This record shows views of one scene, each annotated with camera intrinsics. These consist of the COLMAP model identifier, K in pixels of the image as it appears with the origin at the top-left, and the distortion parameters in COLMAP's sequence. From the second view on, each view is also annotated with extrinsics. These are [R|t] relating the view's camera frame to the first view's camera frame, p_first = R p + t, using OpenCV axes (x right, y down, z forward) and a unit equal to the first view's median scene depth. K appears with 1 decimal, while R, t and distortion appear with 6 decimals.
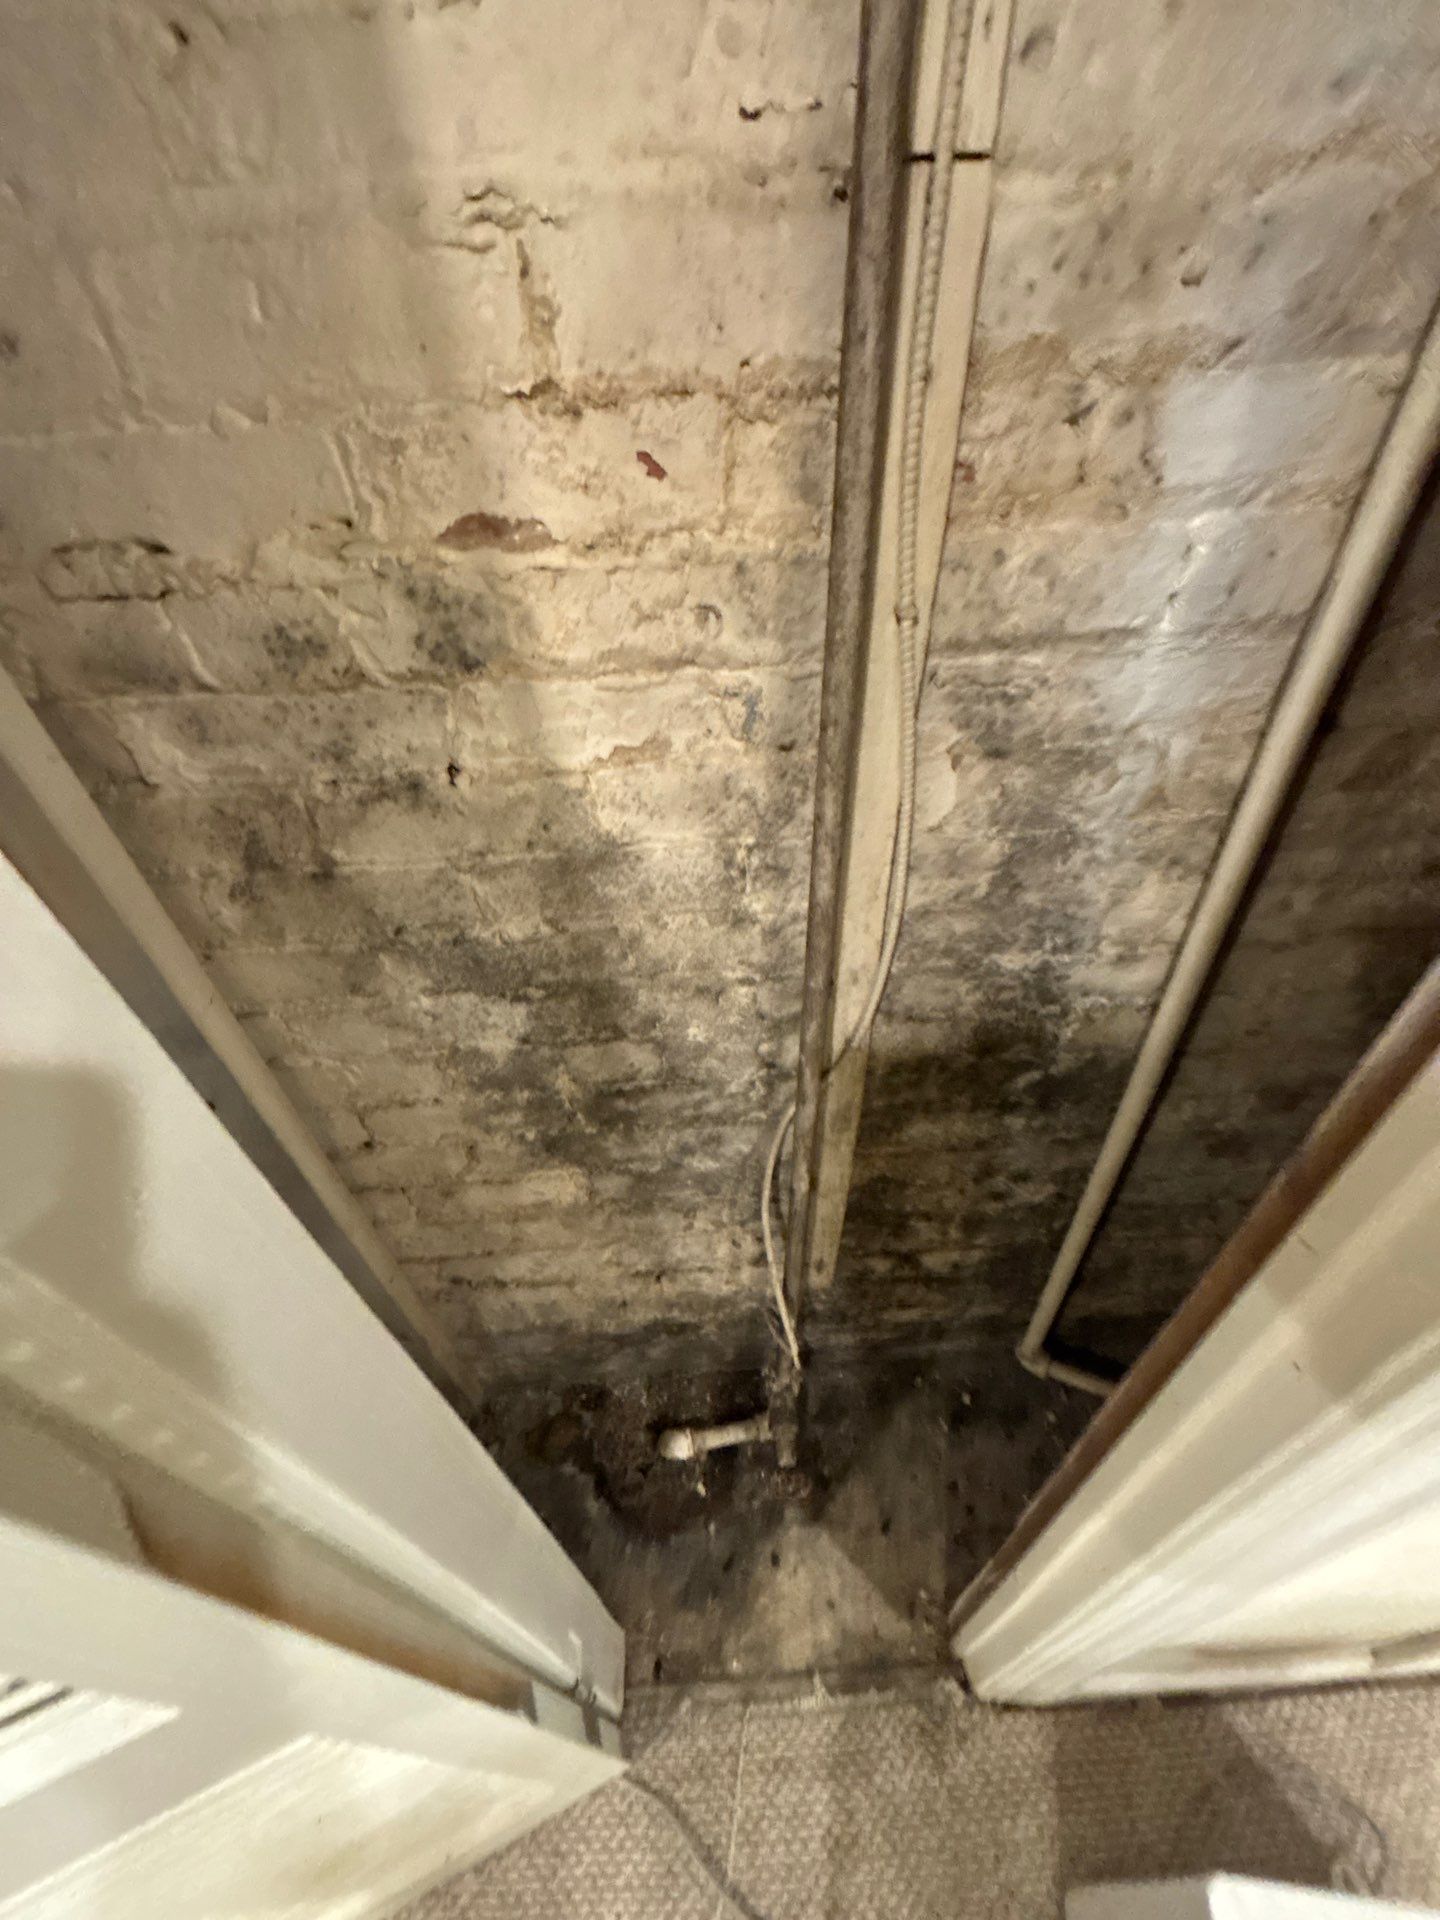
lens RADIAL K [[774.4, 0, 717.6], [0, 774.4, 957.5], [0, 0, 1]] dist [0.024448, -0.023683]
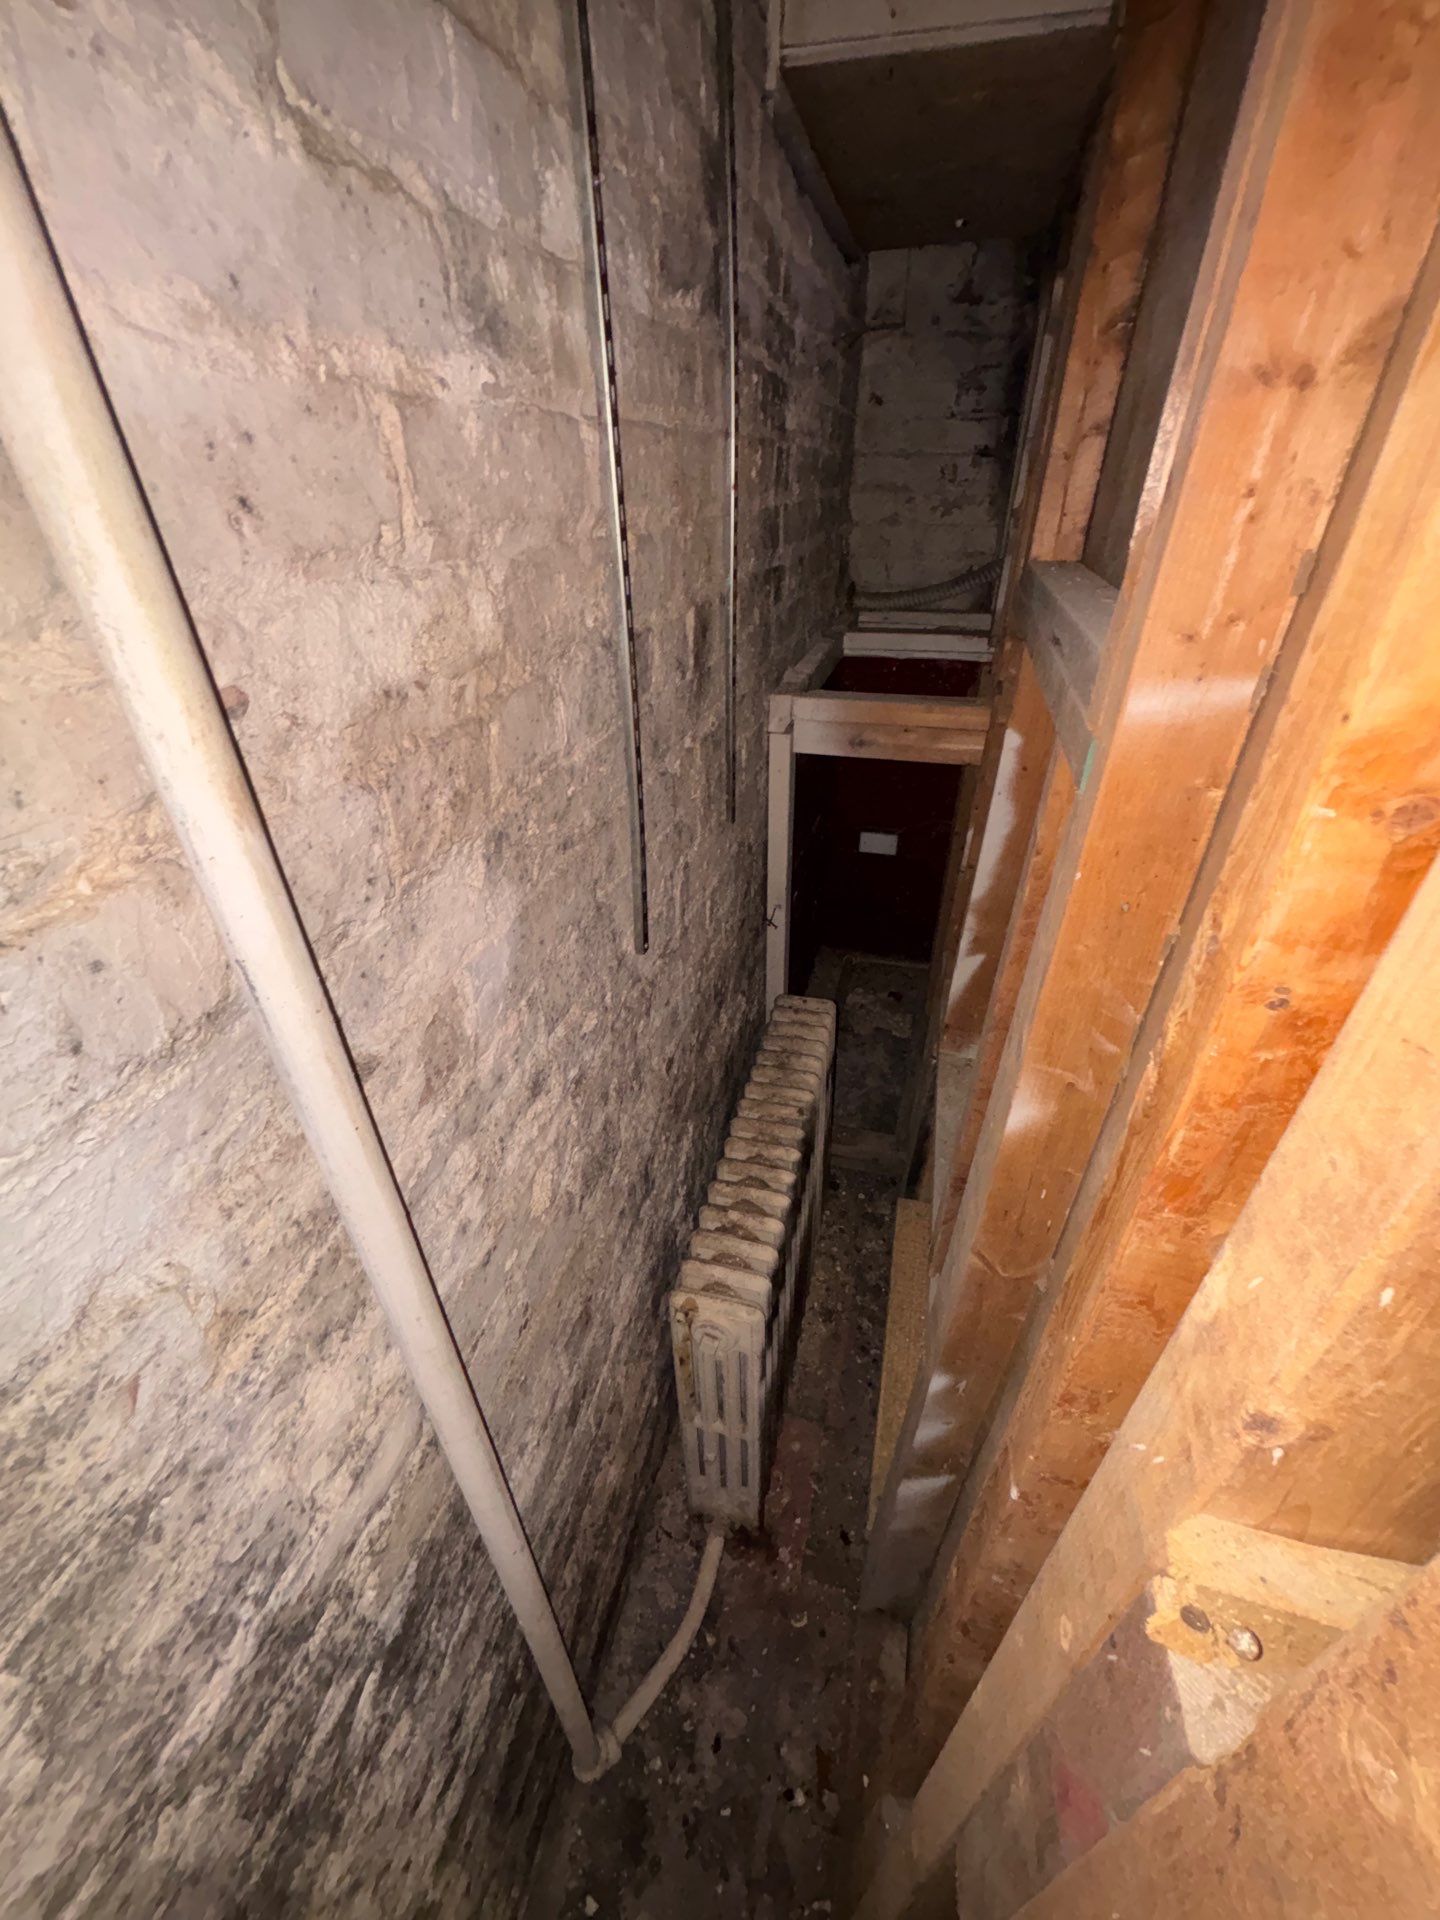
lens RADIAL K [[766.7, 0, 717.9], [0, 766.7, 950.4], [0, 0, 1]] dist [-0.002029, 0.000825]
pose [[0.311514, -0.449867, 0.837006, 0.331192], [0.615417, 0.766660, 0.183015, -0.290540], [-0.724031, 0.458096, 0.515681, 0.337625]]
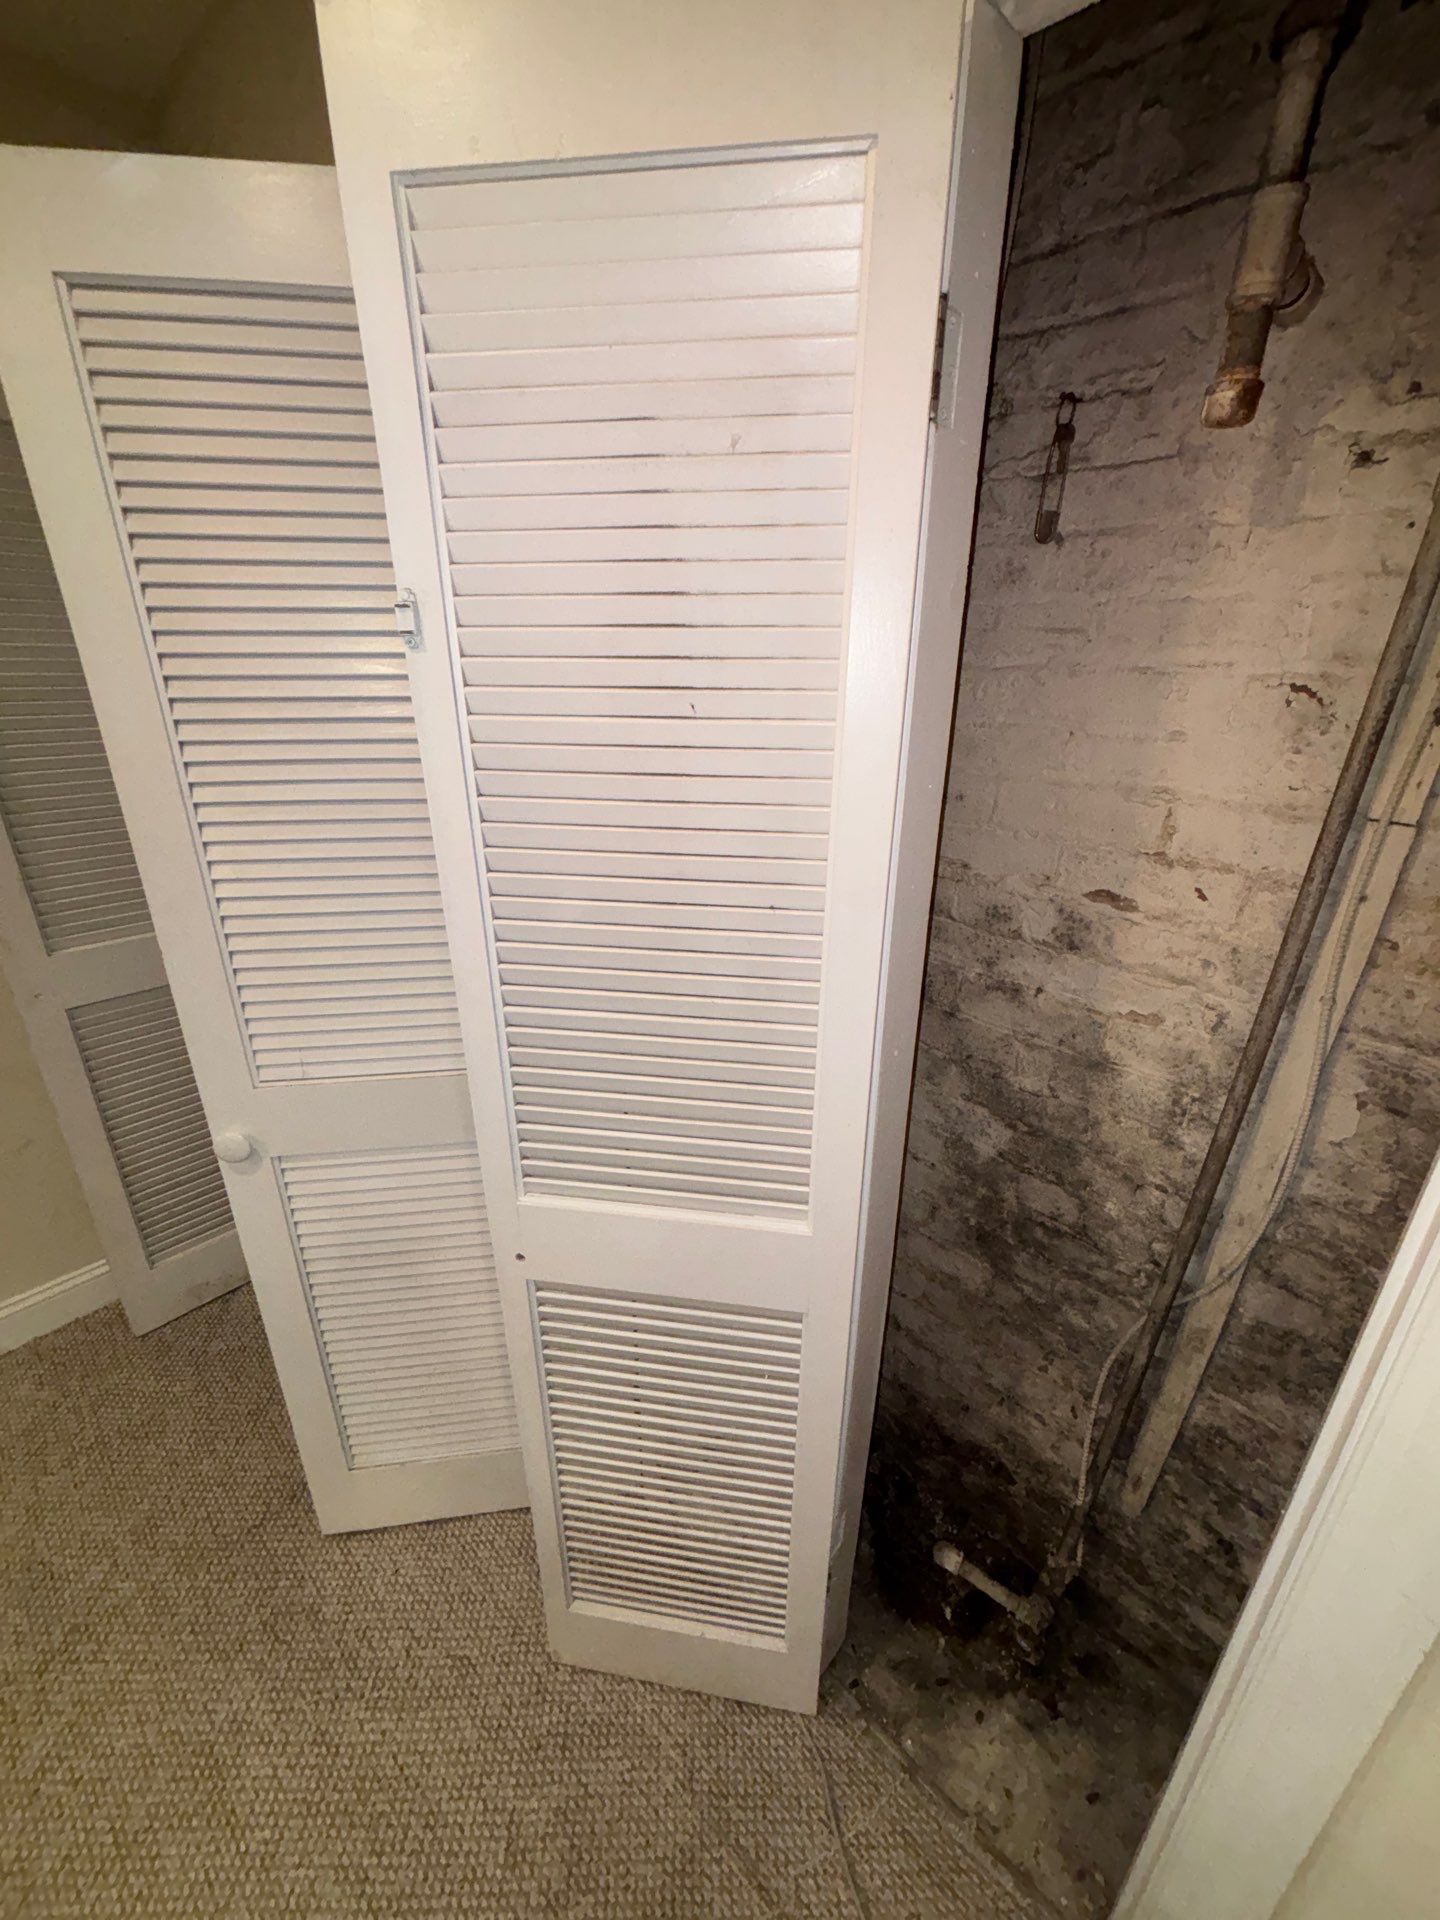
lens RADIAL K [[773.7, 0, 717.4], [0, 773.7, 958.1], [0, 0, 1]] dist [-0.001828, 0.000927]
pose [[0.693826, 0.332483, -0.638797, 0.285539], [-0.511714, 0.851763, -0.112467, 0.296369], [0.506710, 0.404914, 0.761111, -0.841738]]
